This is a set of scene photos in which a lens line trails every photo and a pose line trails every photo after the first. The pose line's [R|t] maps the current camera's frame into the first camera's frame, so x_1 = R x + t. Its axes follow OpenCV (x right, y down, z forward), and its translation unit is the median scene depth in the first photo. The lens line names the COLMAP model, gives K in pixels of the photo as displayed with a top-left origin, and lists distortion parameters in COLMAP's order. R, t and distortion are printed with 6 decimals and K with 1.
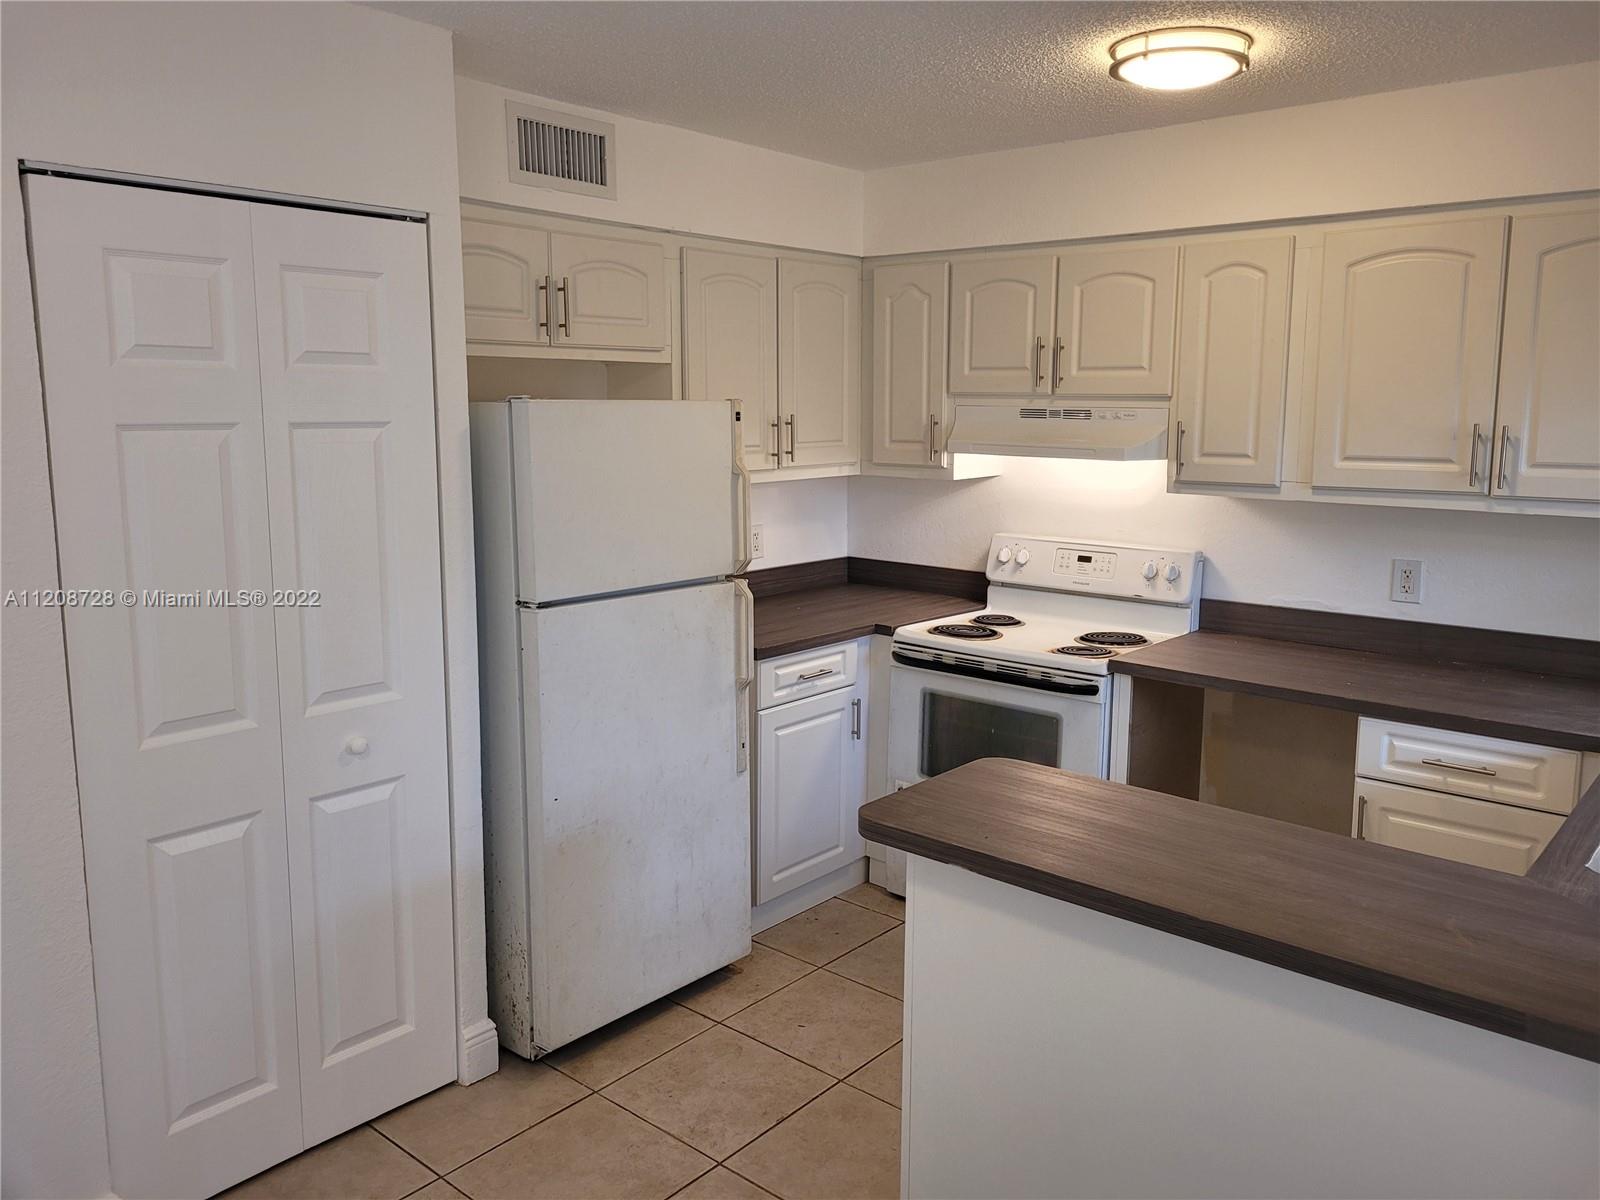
lens RADIAL K [[1212.4, 0, 815.2], [0, 1212.4, 564.3], [0, 0, 1]] dist [0.047321, -0.013447]
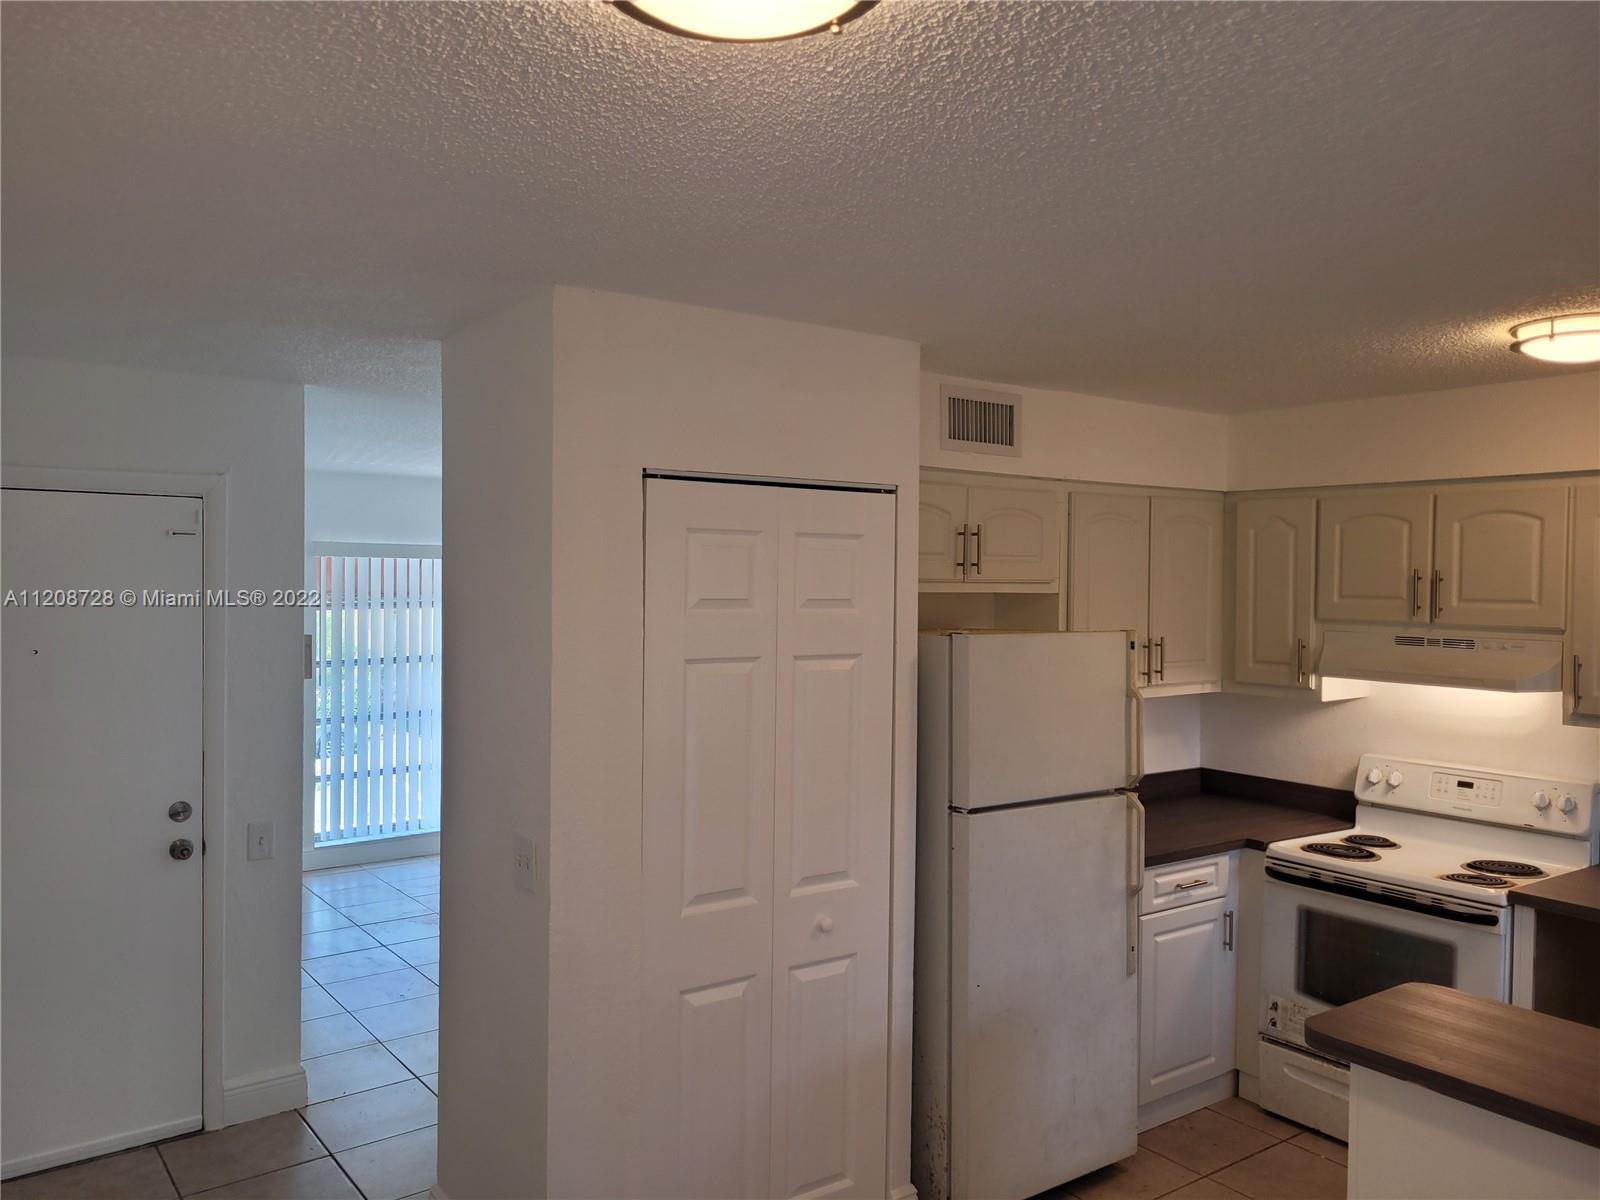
lens RADIAL K [[1212.4, 0, 803.1], [0, 1212.4, 602.2], [0, 0, 1]] dist [0.047321, -0.013447]
pose [[0.974708, 0.009317, -0.223288, -0.100799], [-0.036135, 0.992554, -0.116319, -0.018509], [0.220542, 0.121446, 0.967787, -0.142892]]
